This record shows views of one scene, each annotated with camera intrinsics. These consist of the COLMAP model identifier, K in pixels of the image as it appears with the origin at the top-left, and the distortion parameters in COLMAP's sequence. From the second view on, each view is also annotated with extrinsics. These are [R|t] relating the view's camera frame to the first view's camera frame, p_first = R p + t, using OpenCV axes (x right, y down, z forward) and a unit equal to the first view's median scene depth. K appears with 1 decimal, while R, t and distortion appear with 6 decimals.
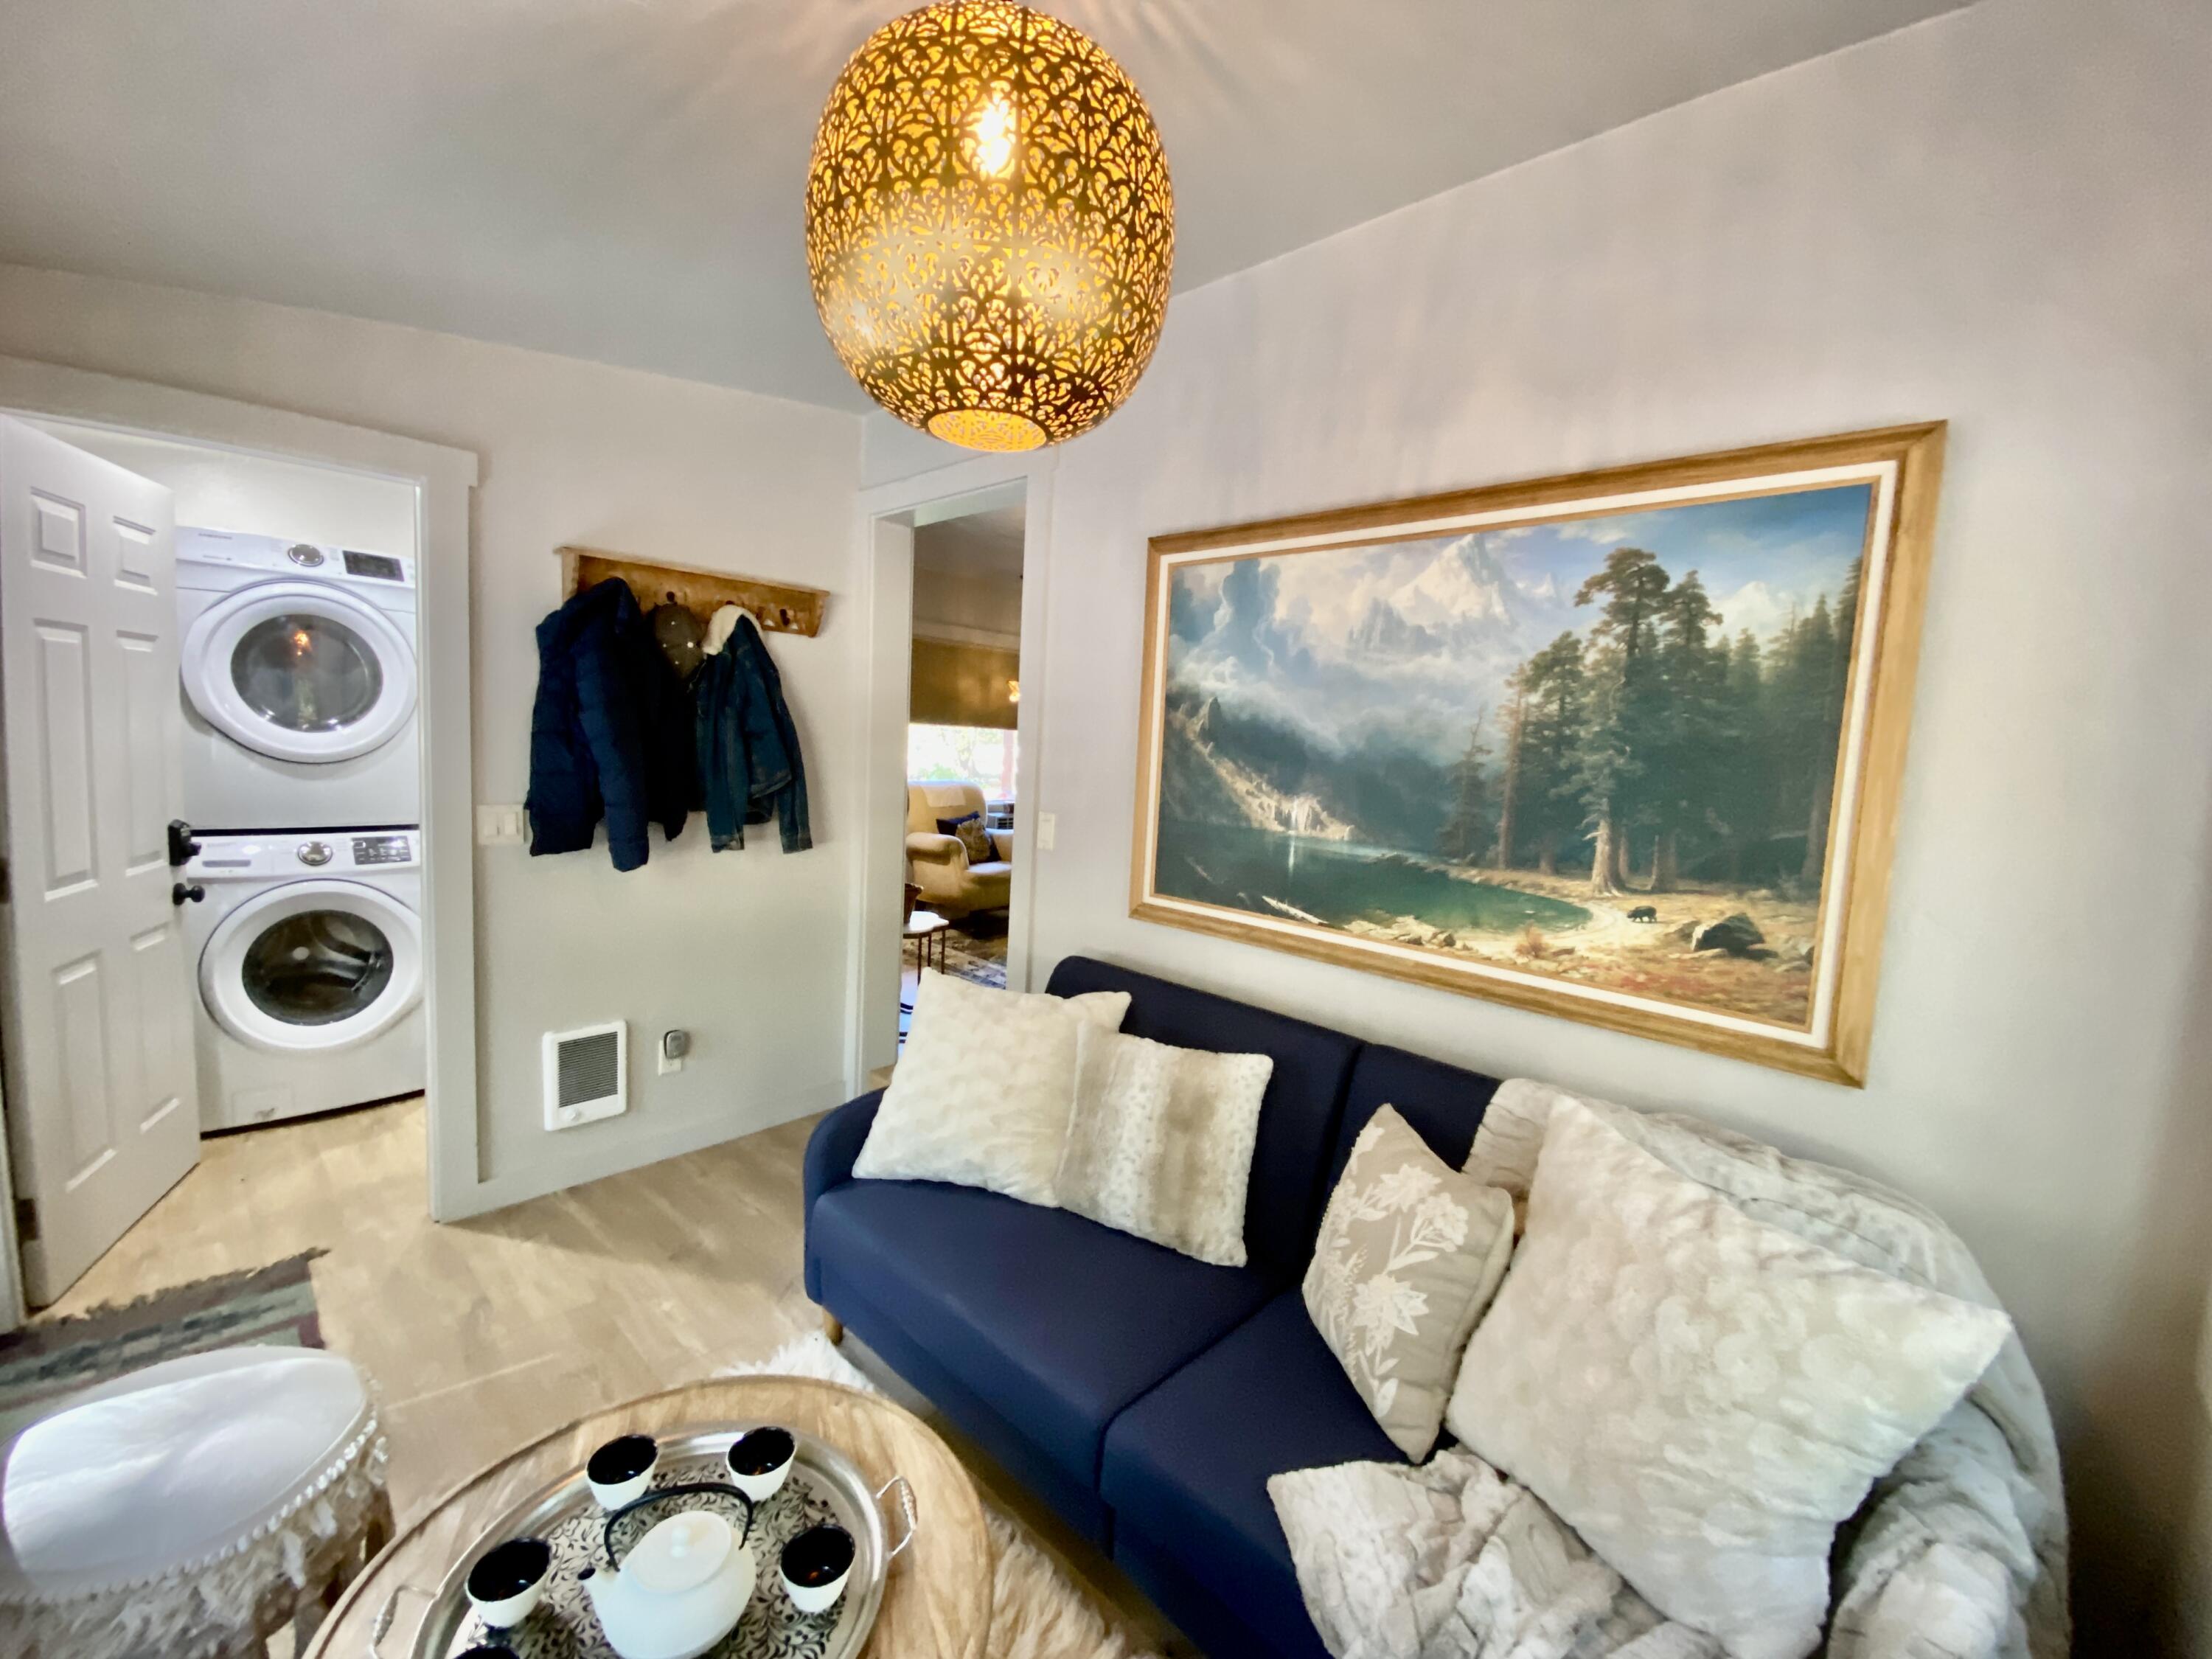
lens RADIAL K [[894.7, 0, 1111.6], [0, 894.7, 827.9], [0, 0, 1]] dist [0.003175, -0.010851]
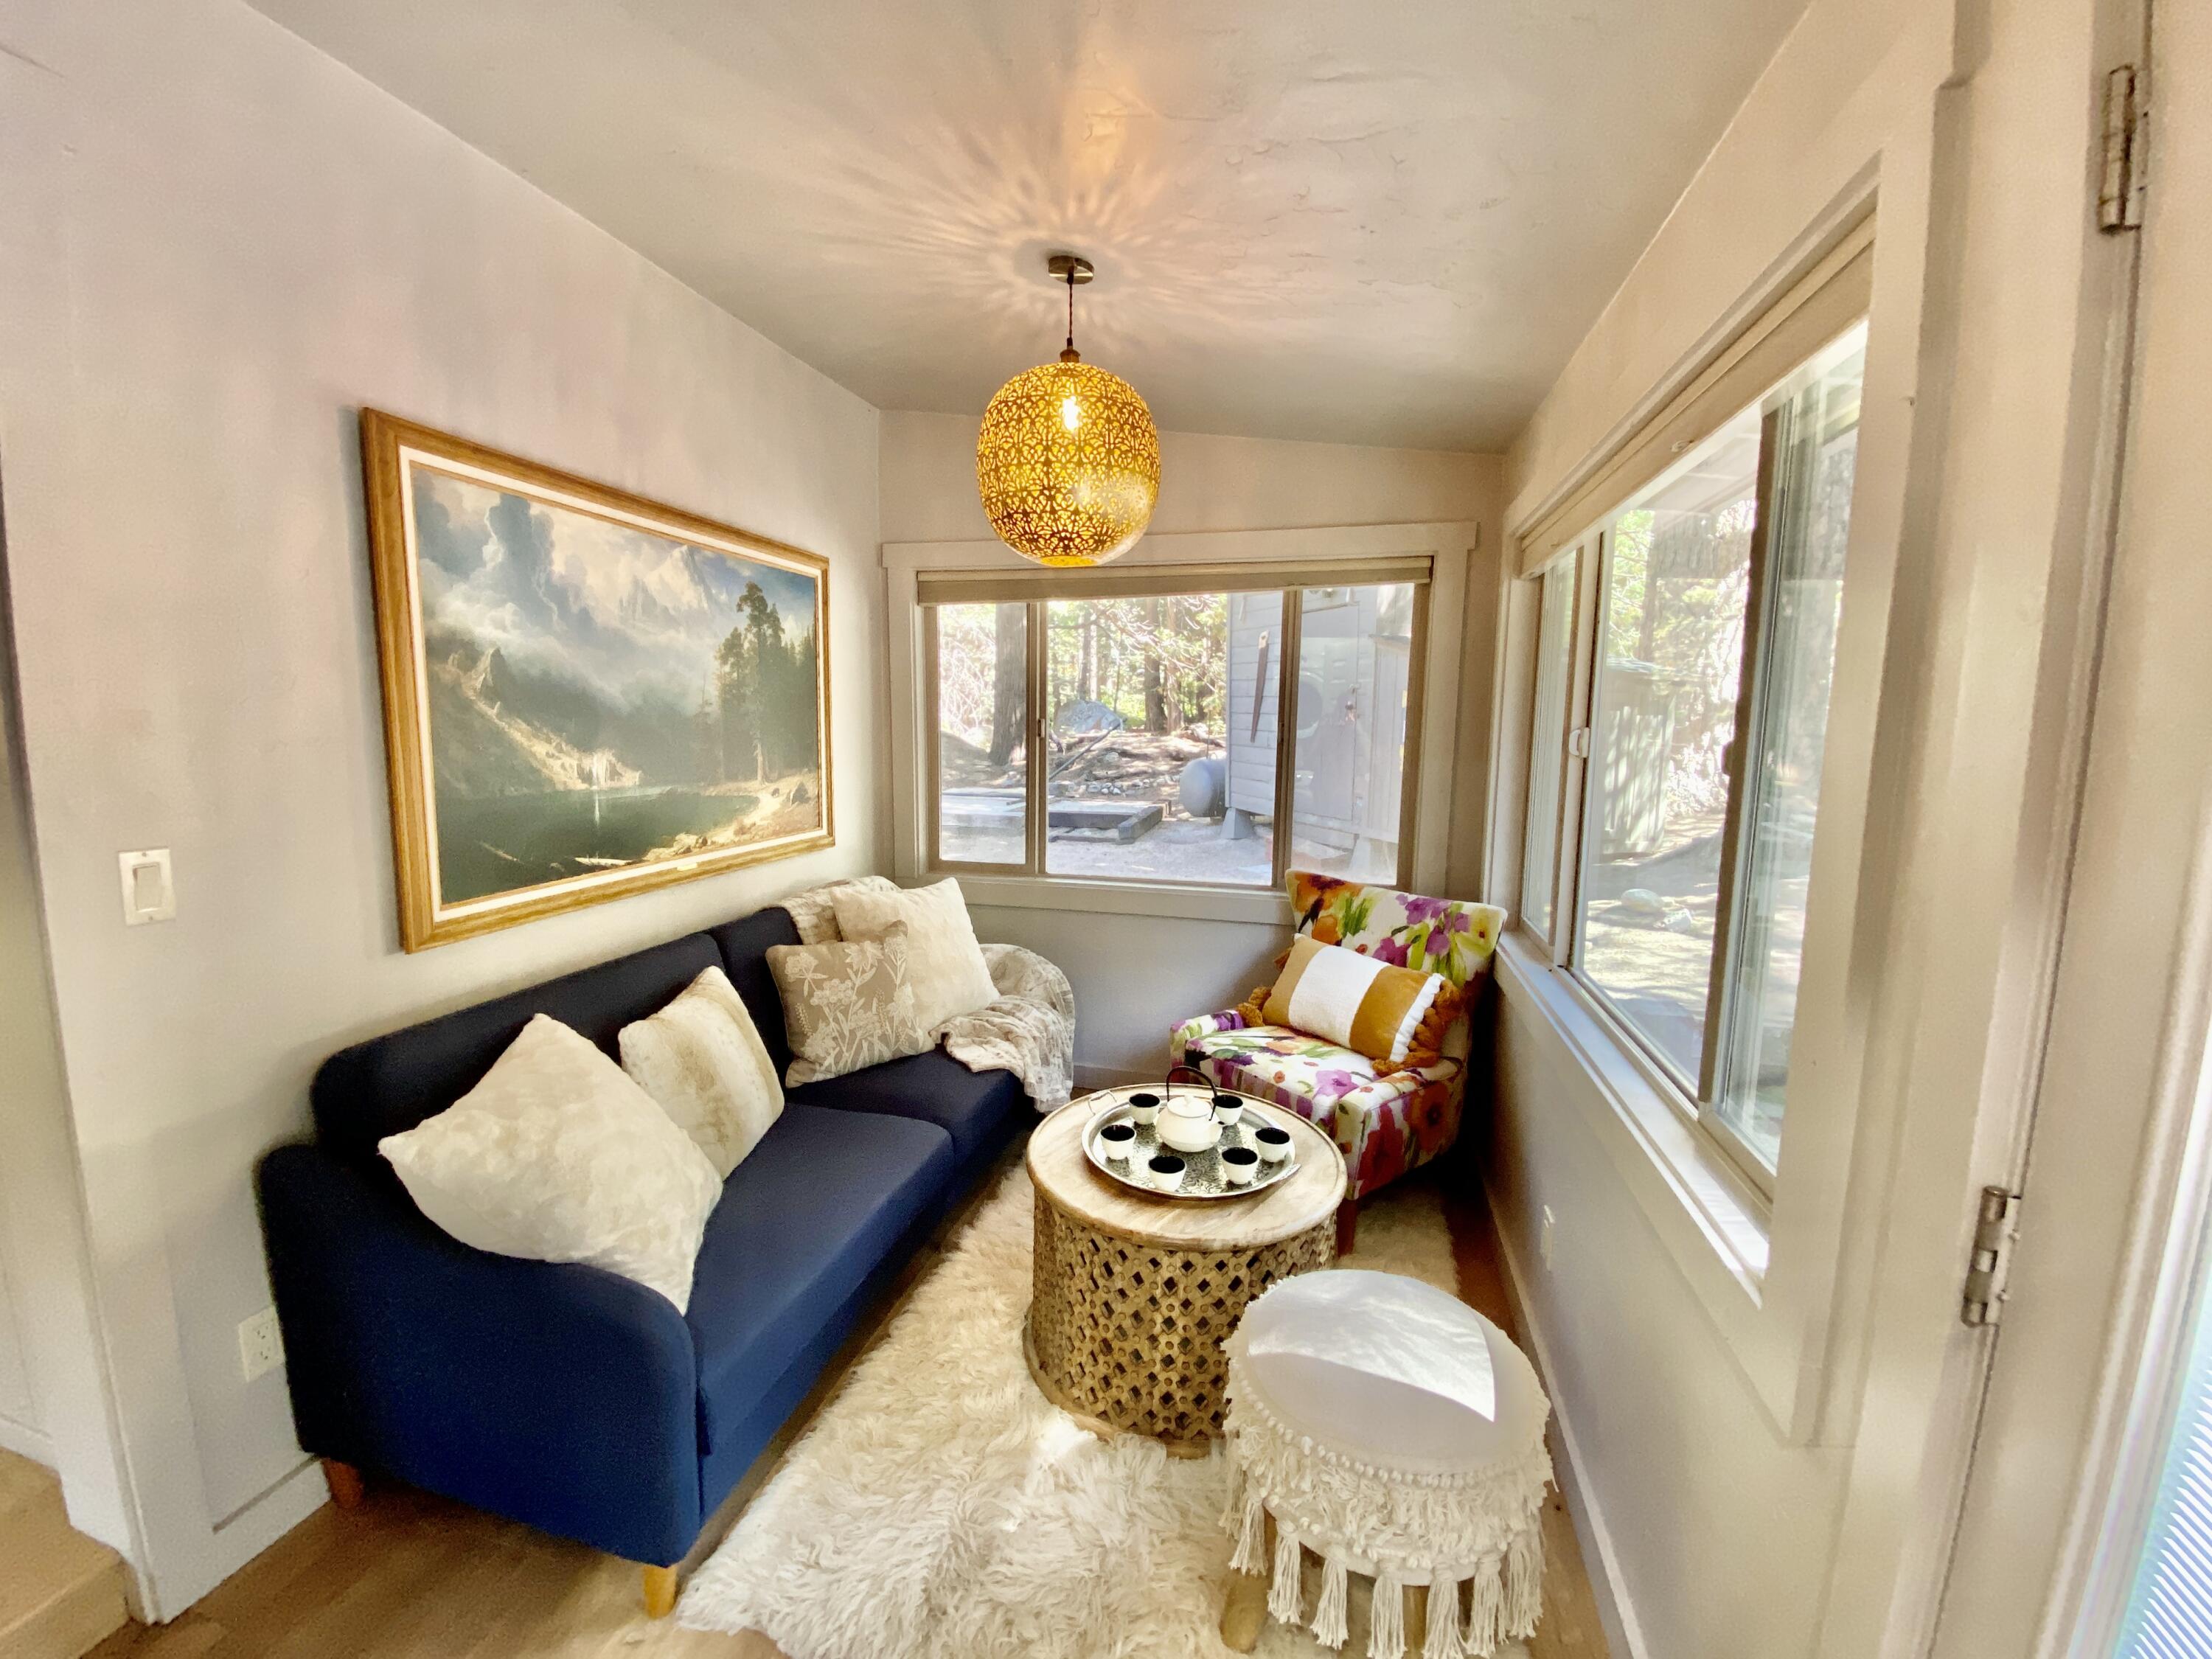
lens RADIAL K [[894.7, 0, 1108.5], [0, 894.7, 837.5], [0, 0, 1]] dist [0.003175, -0.010851]
pose [[-0.499498, -0.164048, 0.850641, -1.063465], [0.053445, 0.974202, 0.219260, -0.144288], [-0.864665, 0.154982, -0.477844, 1.066851]]
